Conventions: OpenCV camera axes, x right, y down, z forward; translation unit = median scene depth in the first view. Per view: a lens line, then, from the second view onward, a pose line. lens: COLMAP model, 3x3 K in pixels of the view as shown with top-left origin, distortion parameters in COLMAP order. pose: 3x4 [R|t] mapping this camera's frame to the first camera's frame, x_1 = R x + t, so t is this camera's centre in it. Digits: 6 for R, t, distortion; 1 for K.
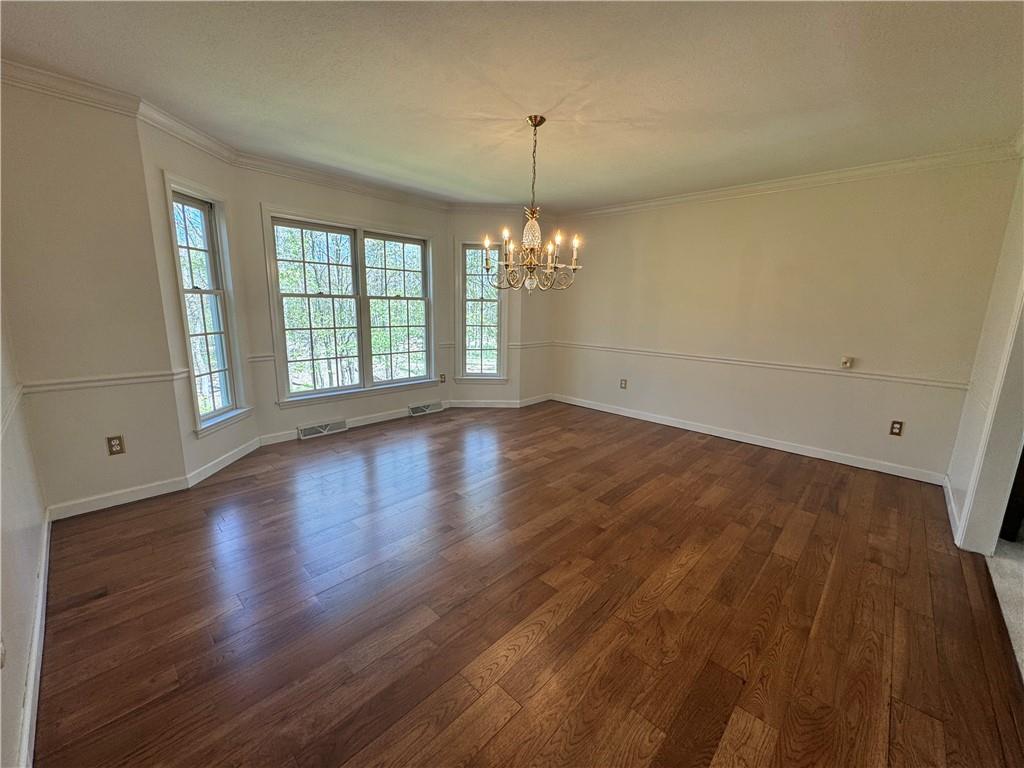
lens RADIAL K [[408.6, 0, 510.1], [0, 408.6, 385.0], [0, 0, 1]] dist [-0.000579, -0.000002]
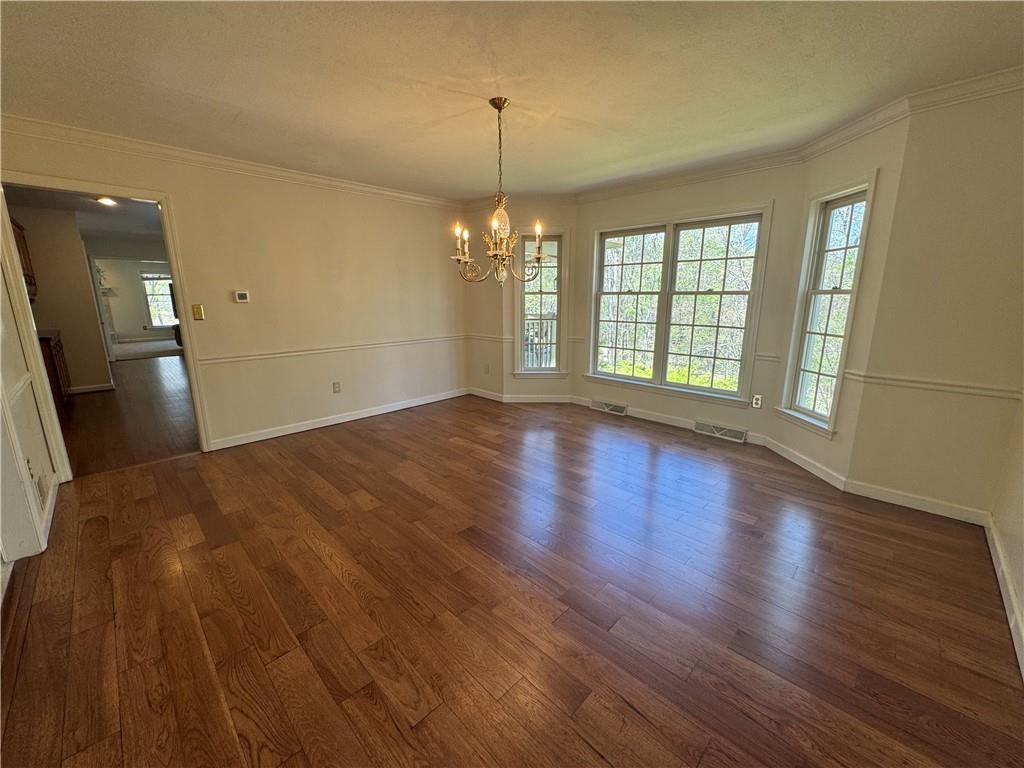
lens RADIAL K [[406.9, 0, 512.0], [0, 406.9, 384.0], [0, 0, 1]] dist [-0.009496, 0.000469]
pose [[-0.019732, 0.188454, -0.981884, 0.707648], [-0.195430, 0.962404, 0.188642, -0.127288], [0.980519, 0.195612, 0.017839, 0.725145]]
